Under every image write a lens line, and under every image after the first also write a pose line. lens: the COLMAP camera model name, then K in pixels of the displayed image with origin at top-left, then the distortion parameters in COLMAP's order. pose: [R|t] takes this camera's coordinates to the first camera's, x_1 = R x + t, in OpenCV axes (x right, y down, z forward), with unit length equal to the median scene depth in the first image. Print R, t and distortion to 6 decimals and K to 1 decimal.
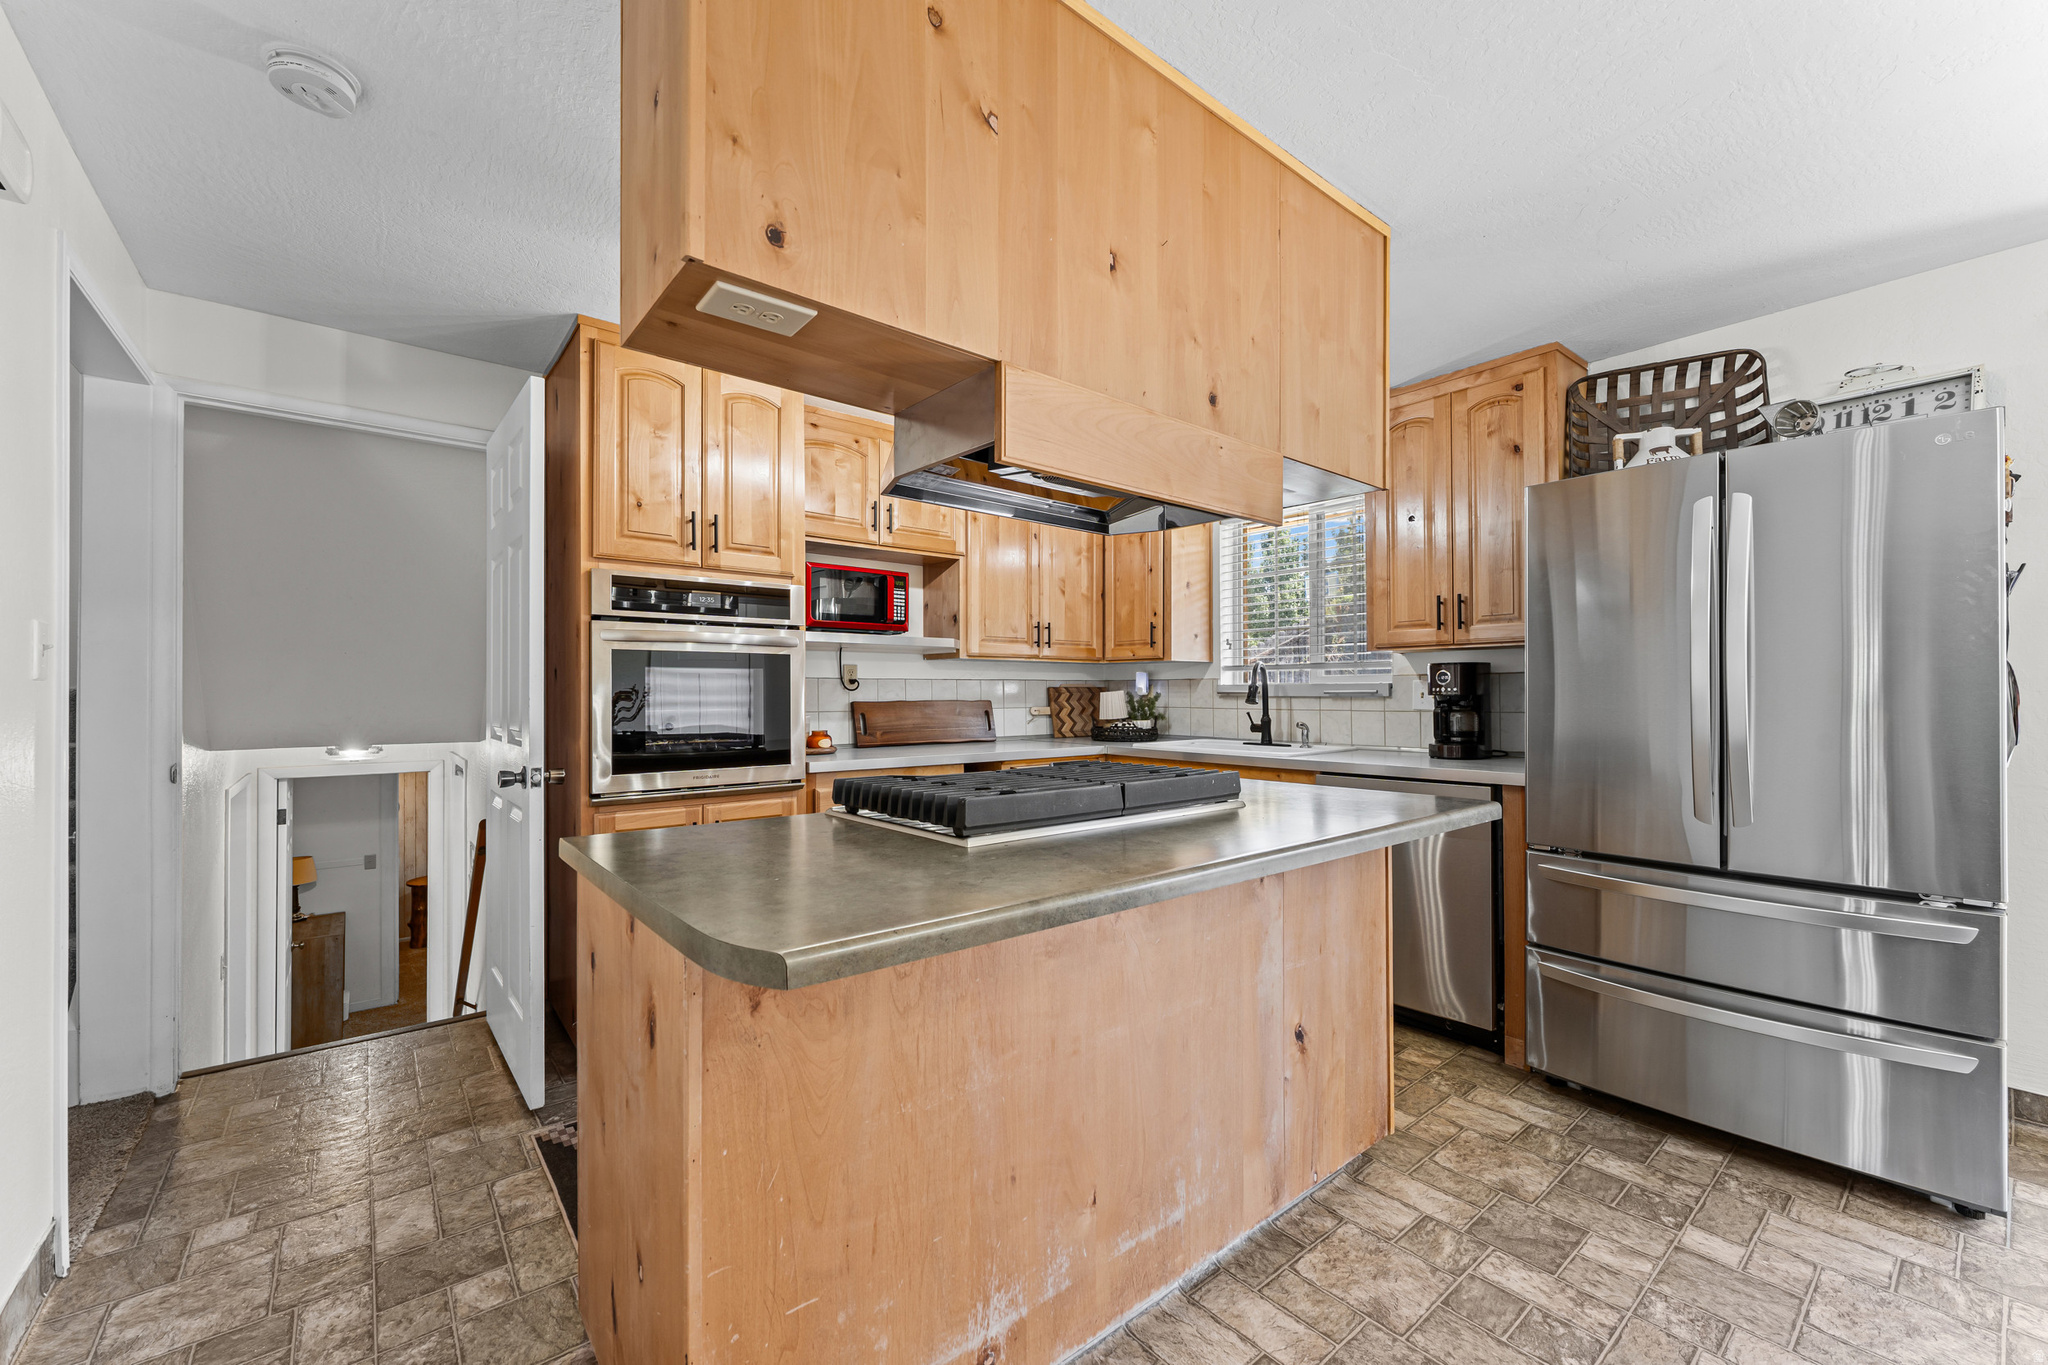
lens RADIAL K [[815.2, 0, 1019.7], [0, 815.2, 686.8], [0, 0, 1]] dist [-0.002840, 0.000420]
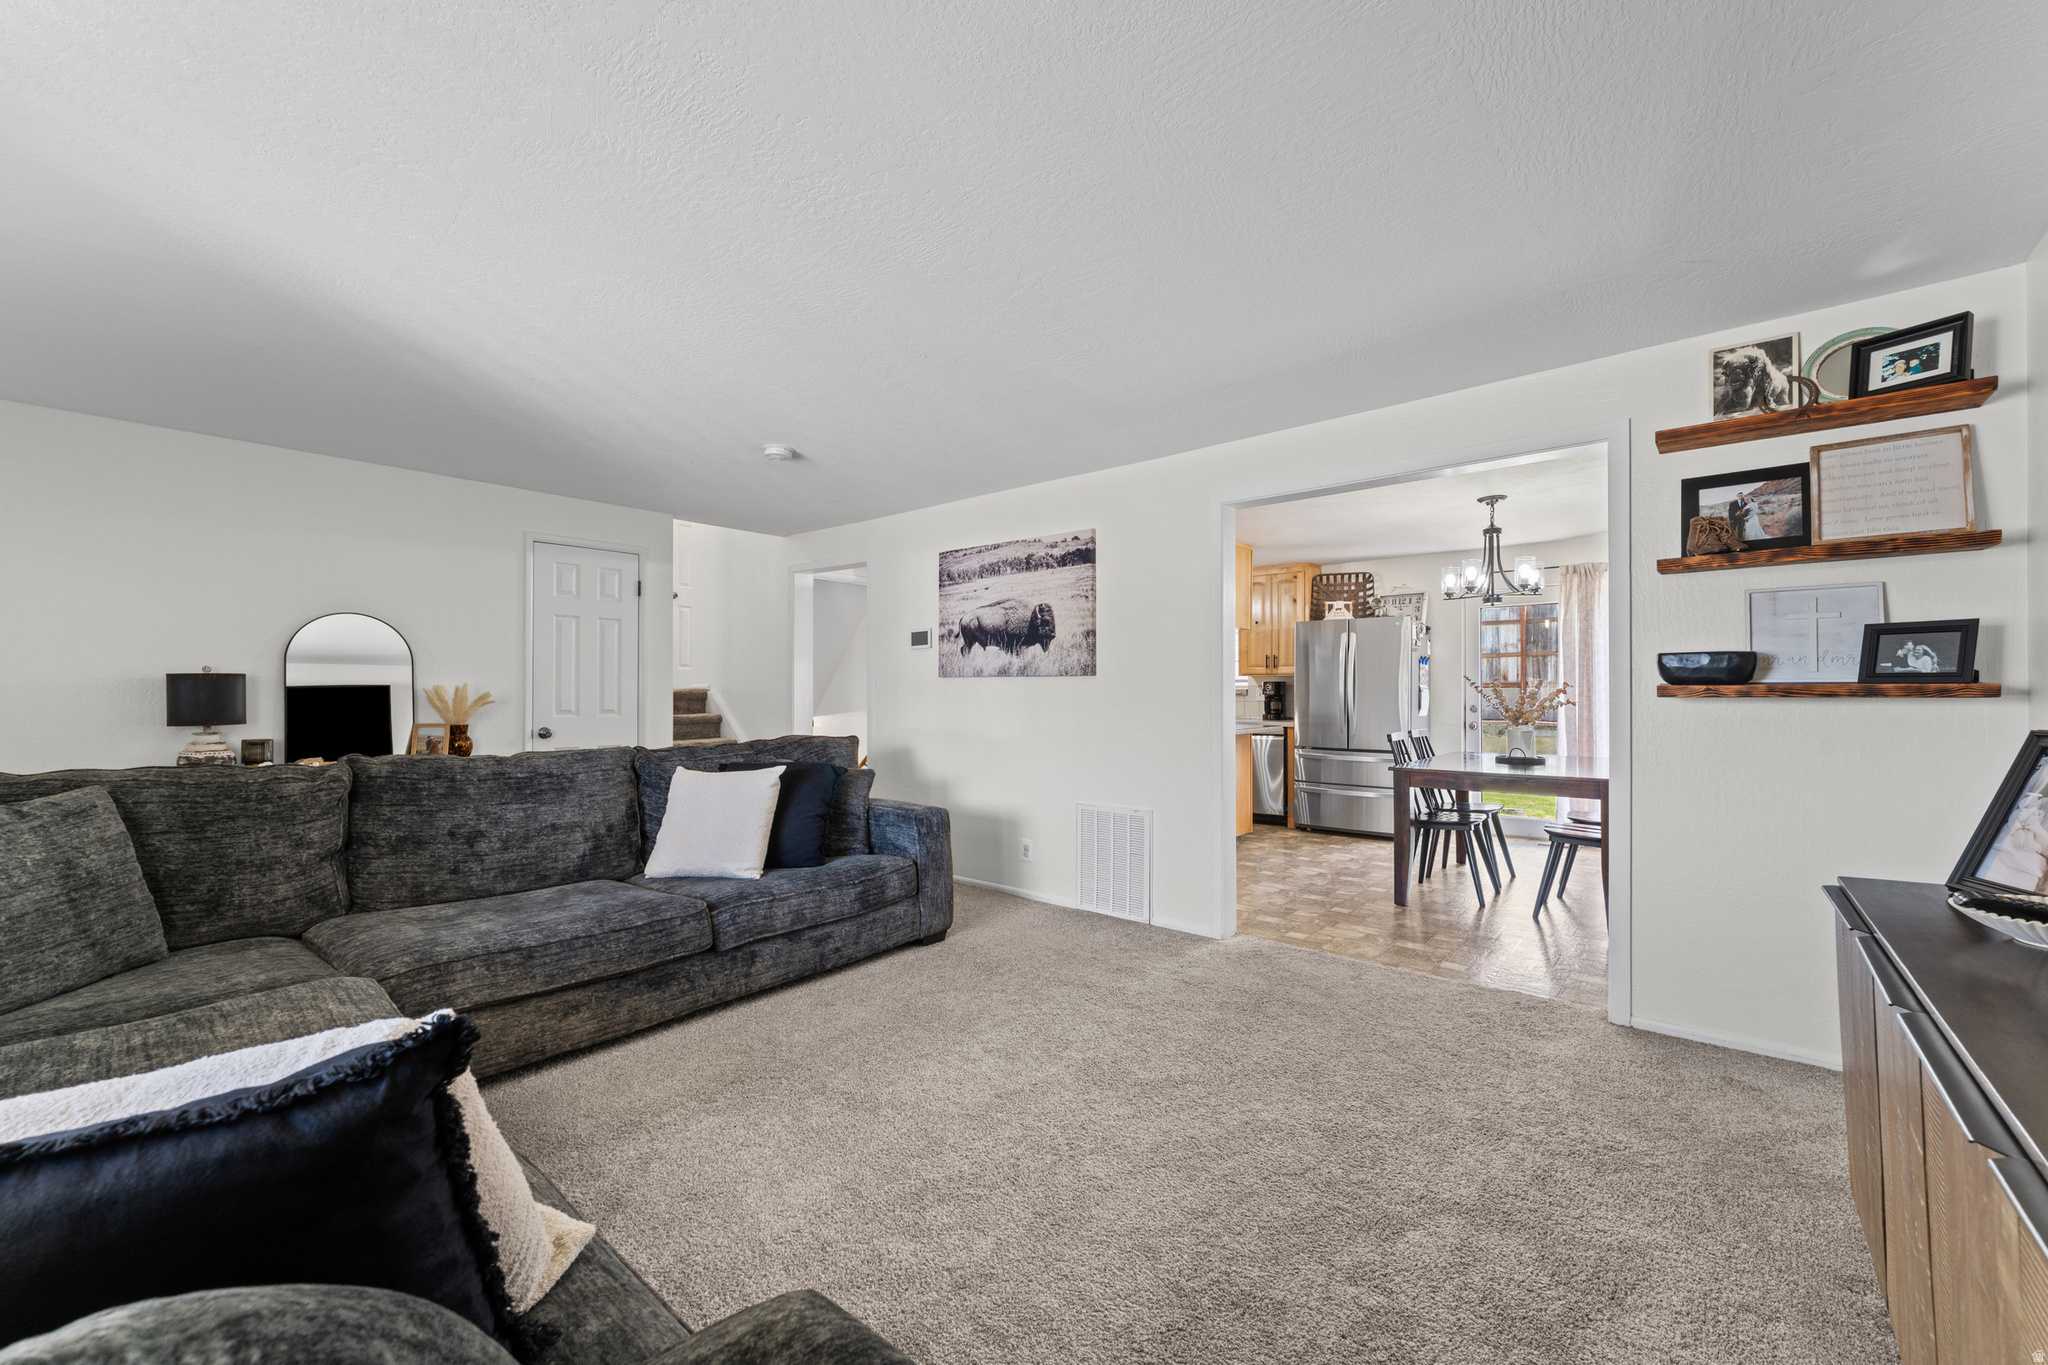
lens RADIAL K [[815.2, 0, 1023.1], [0, 815.2, 682.4], [0, 0, 1]] dist [-0.002840, 0.000420]
pose [[0.982462, 0.007487, 0.186314, -0.710323], [-0.006805, 0.999968, -0.004299, -0.011514], [-0.186340, 0.002956, 0.982481, -1.366108]]
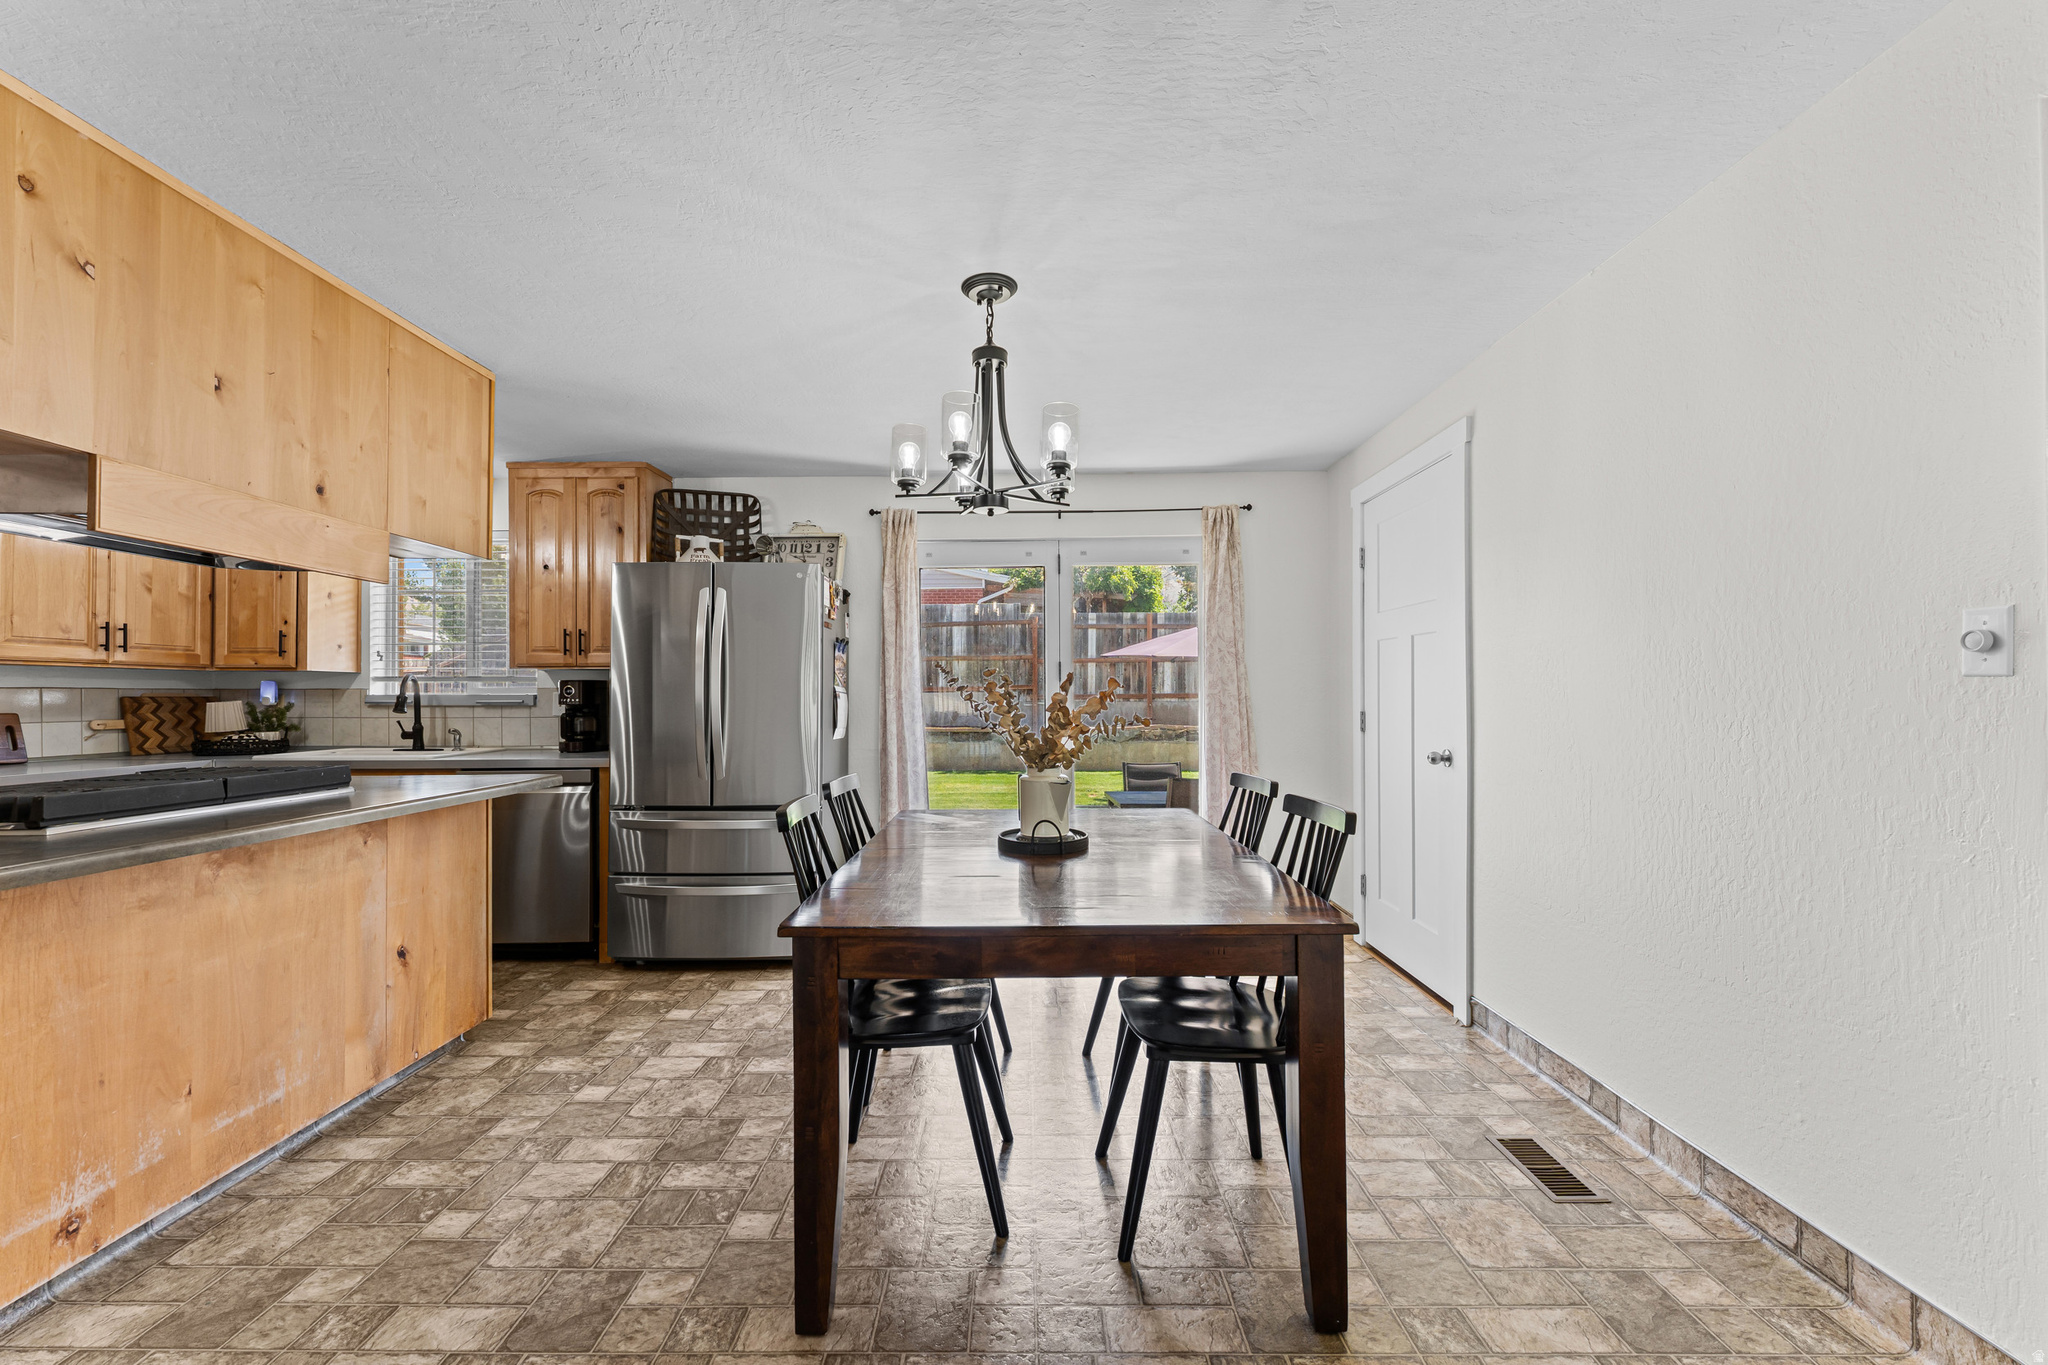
lens RADIAL K [[815.2, 0, 1014.6], [0, 815.2, 687.9], [0, 0, 1]] dist [-0.002840, 0.000420]
pose [[0.639052, 0.008826, 0.769113, -0.034929], [-0.004059, 0.999959, -0.008102, -0.009182], [-0.769153, 0.002055, 0.639061, -0.415402]]
